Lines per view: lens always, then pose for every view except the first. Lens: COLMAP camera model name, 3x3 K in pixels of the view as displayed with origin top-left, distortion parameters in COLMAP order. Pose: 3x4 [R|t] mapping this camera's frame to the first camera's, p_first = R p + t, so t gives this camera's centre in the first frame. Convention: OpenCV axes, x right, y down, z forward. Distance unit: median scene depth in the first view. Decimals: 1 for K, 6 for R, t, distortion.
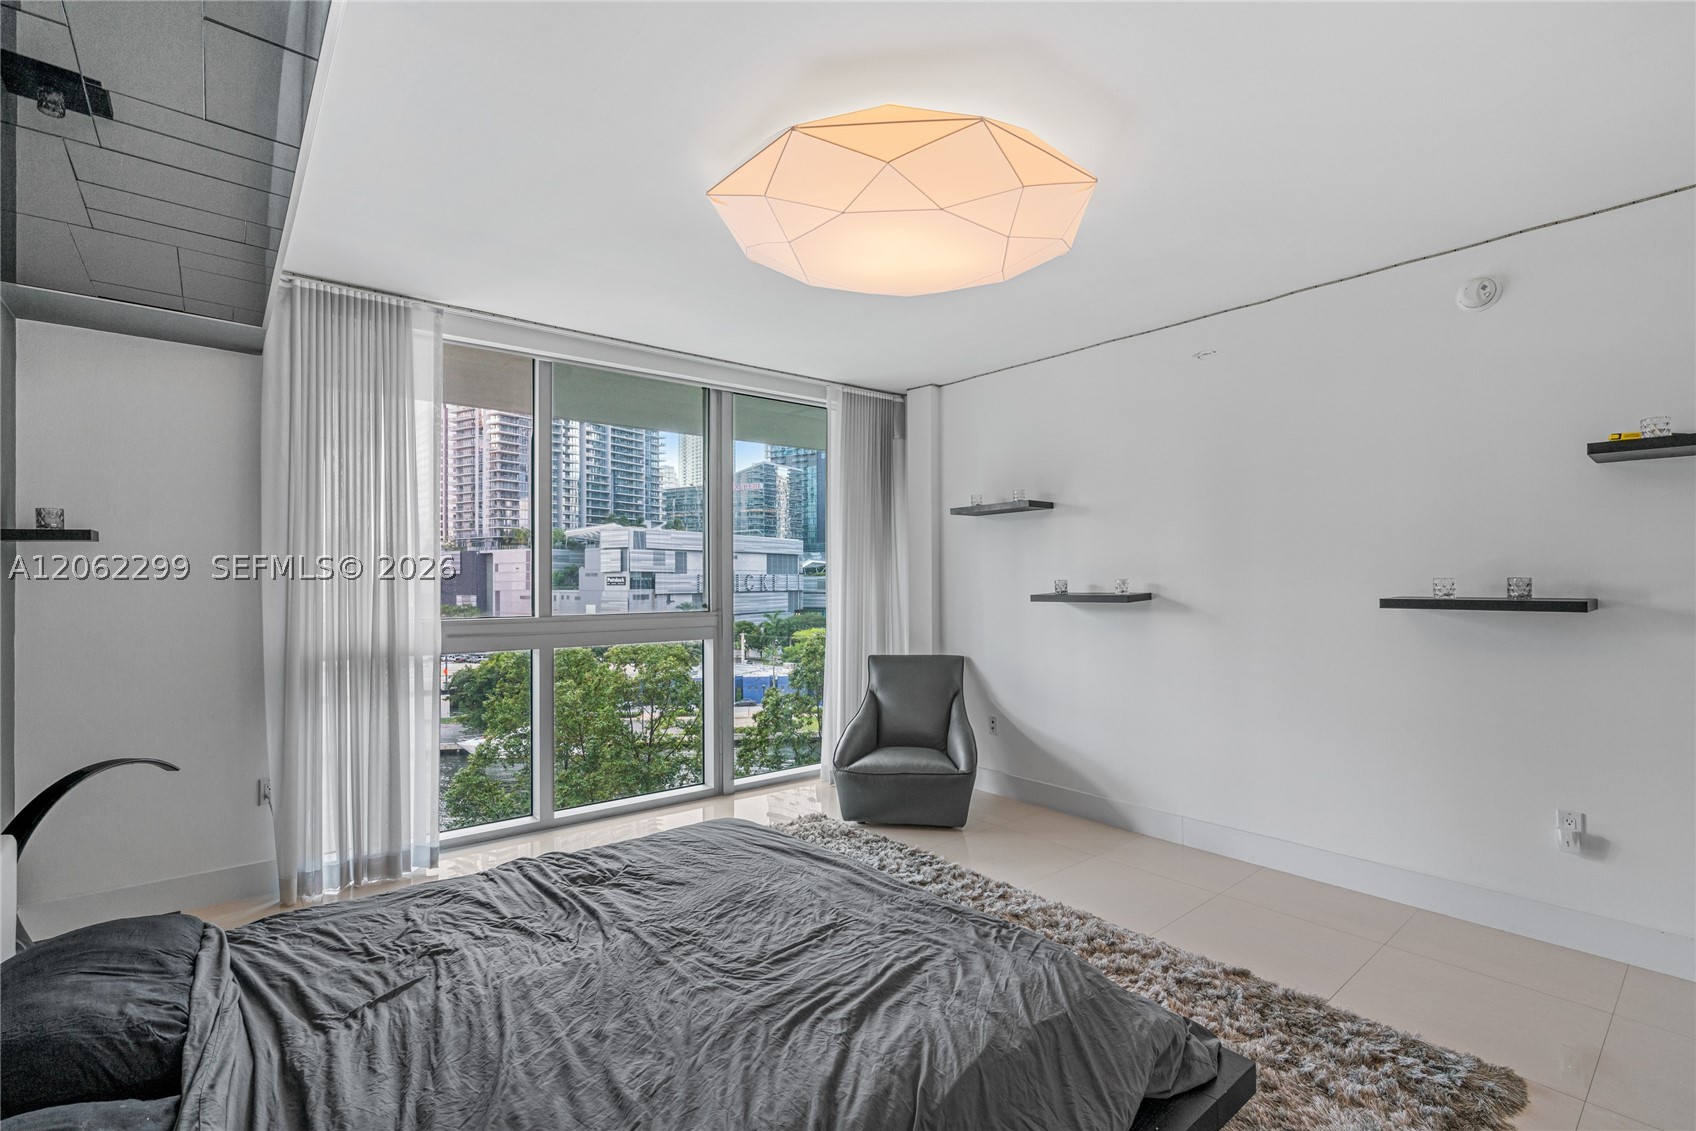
lens RADIAL K [[767.2, 0, 864.3], [0, 767.2, 569.5], [0, 0, 1]] dist [-0.011562, 0.005644]
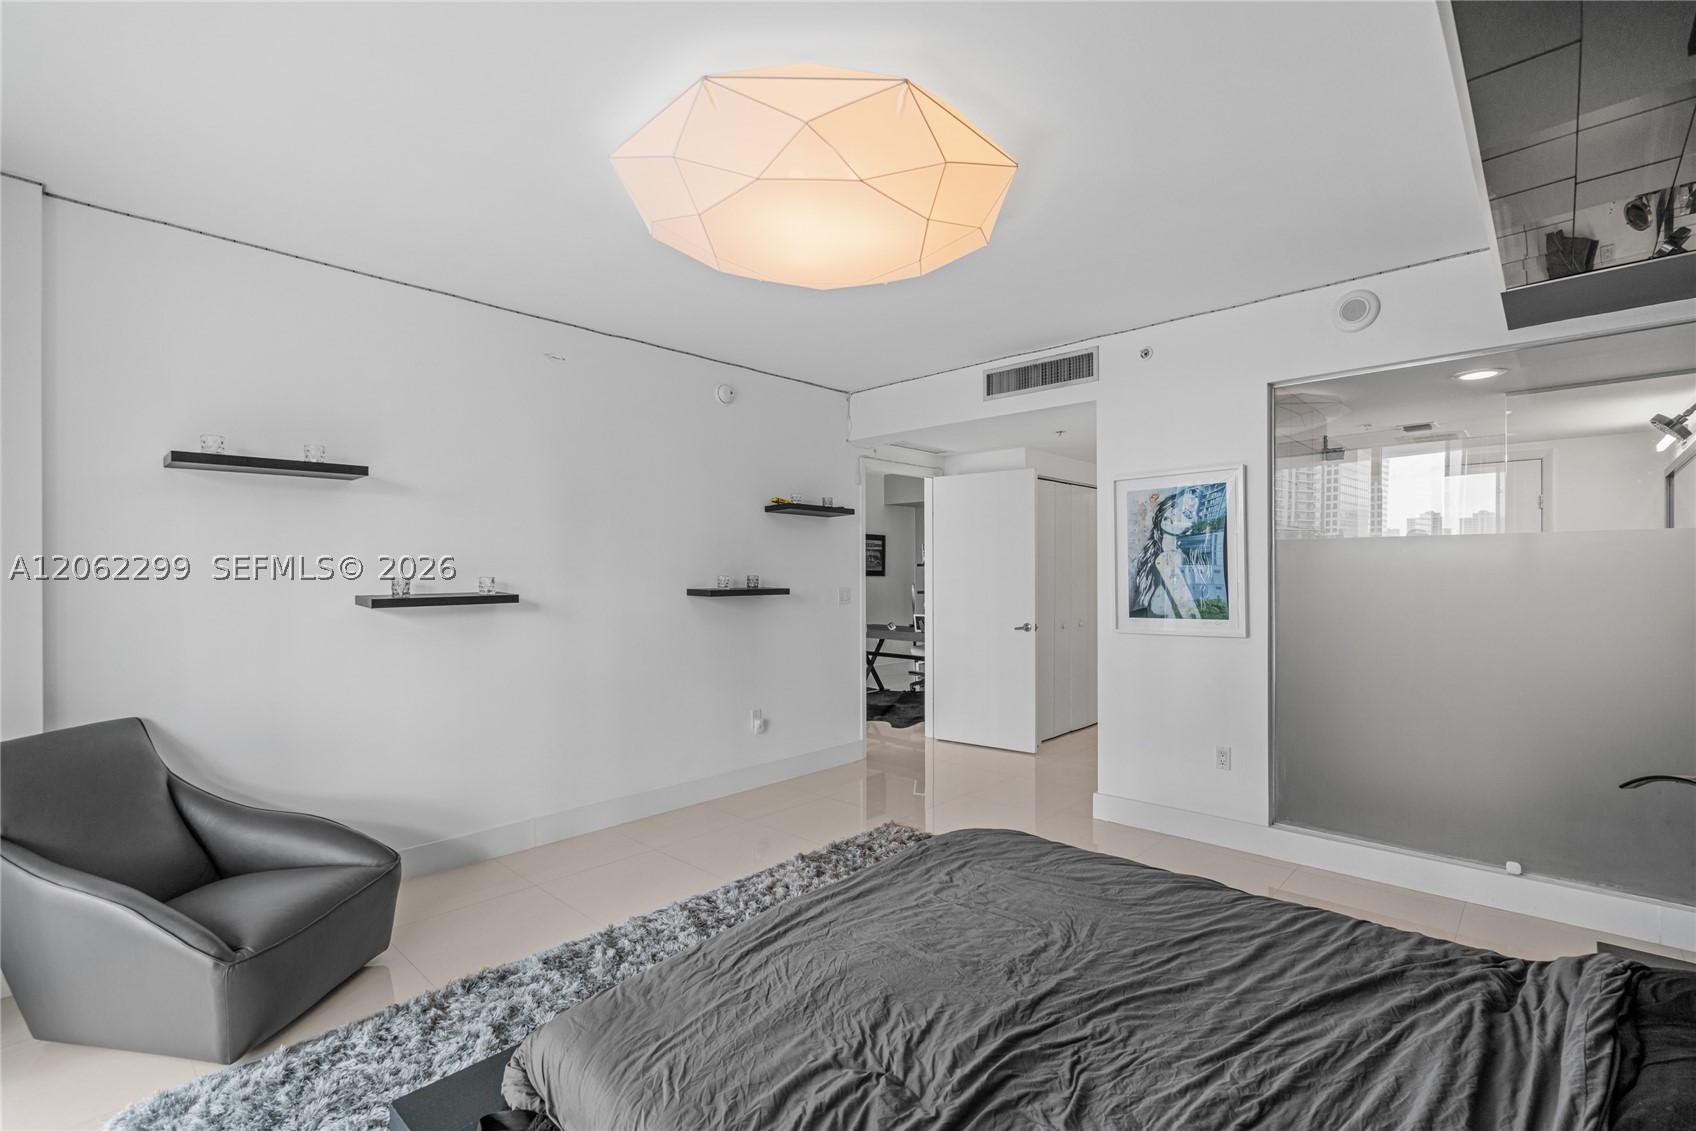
lens RADIAL K [[767.2, 0, 847.0], [0, 767.2, 570.7], [0, 0, 1]] dist [-0.011562, 0.005644]
pose [[-0.105448, 0.009860, 0.994376, -0.644277], [-0.010296, 0.999886, -0.011007, 0.012608], [-0.994372, -0.011399, -0.105334, 0.755922]]
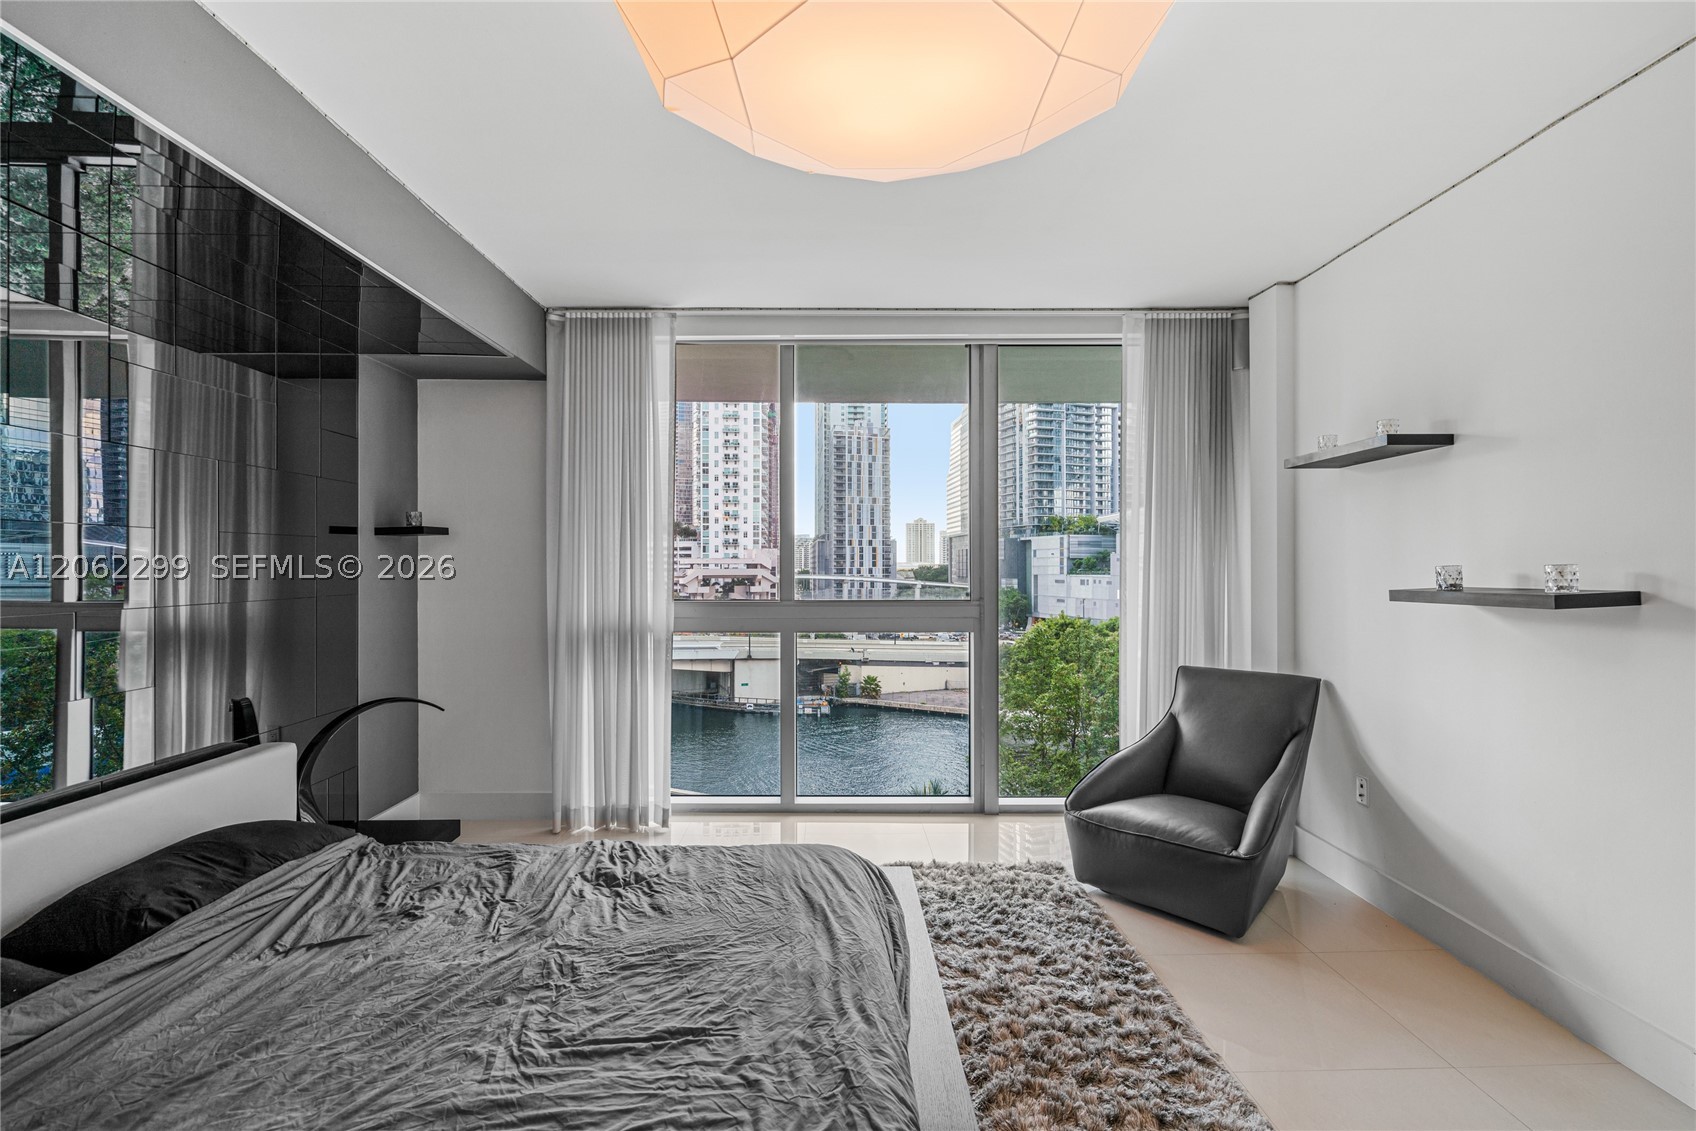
lens RADIAL K [[767.2, 0, 855.2], [0, 767.2, 559.4], [0, 0, 1]] dist [-0.011562, 0.005644]
pose [[0.775363, -0.002234, -0.631512, 0.324949], [0.006256, 0.999972, 0.004144, 0.004534], [0.631485, -0.007164, 0.775355, 0.315722]]
